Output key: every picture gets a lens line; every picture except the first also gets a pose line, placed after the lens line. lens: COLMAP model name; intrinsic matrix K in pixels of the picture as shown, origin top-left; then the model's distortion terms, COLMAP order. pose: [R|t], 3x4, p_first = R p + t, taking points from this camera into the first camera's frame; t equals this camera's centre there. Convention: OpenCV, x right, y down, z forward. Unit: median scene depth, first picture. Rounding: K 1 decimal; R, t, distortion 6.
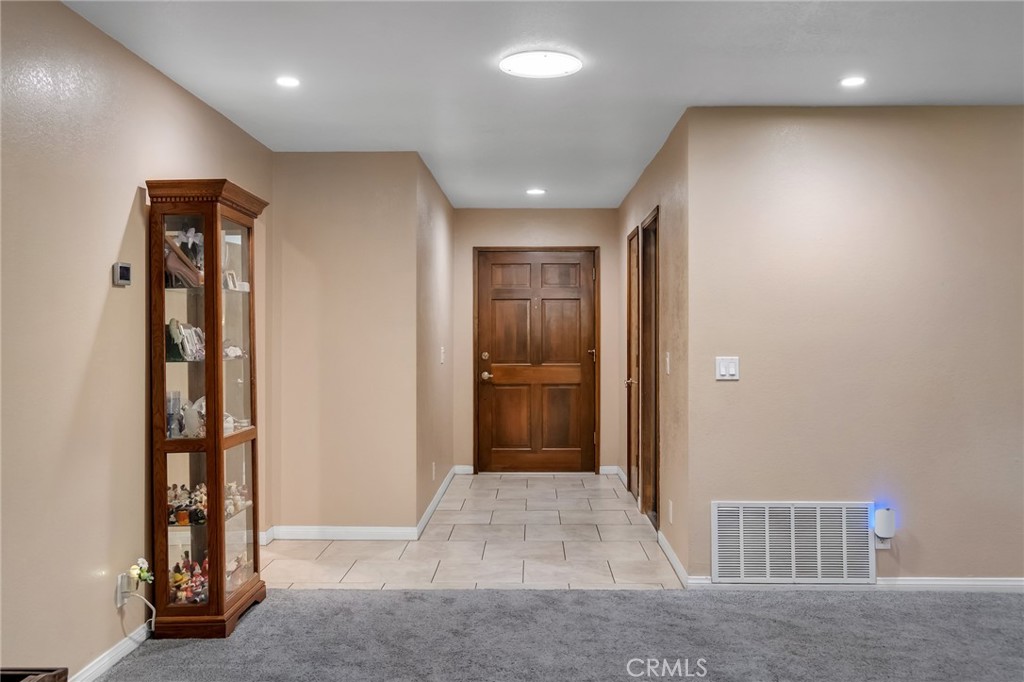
lens RADIAL K [[914.4, 0, 513.3], [0, 914.4, 329.7], [0, 0, 1]] dist [0.000464, -0.001152]
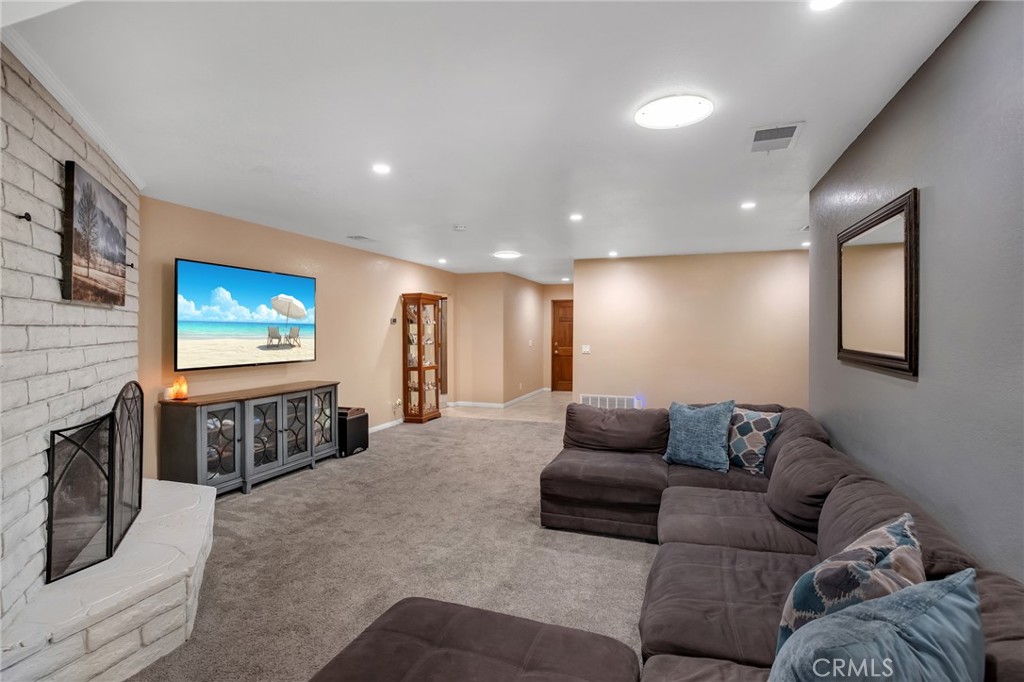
lens RADIAL K [[519.1, 0, 512.0], [0, 519.1, 341.0], [0, 0, 1]] dist [-0.000723, -0.000333]
pose [[0.946517, 0.009896, -0.322503, 0.605940], [-0.001760, 0.999673, 0.025510, -0.029484], [0.322650, -0.023578, 0.946225, -0.717474]]
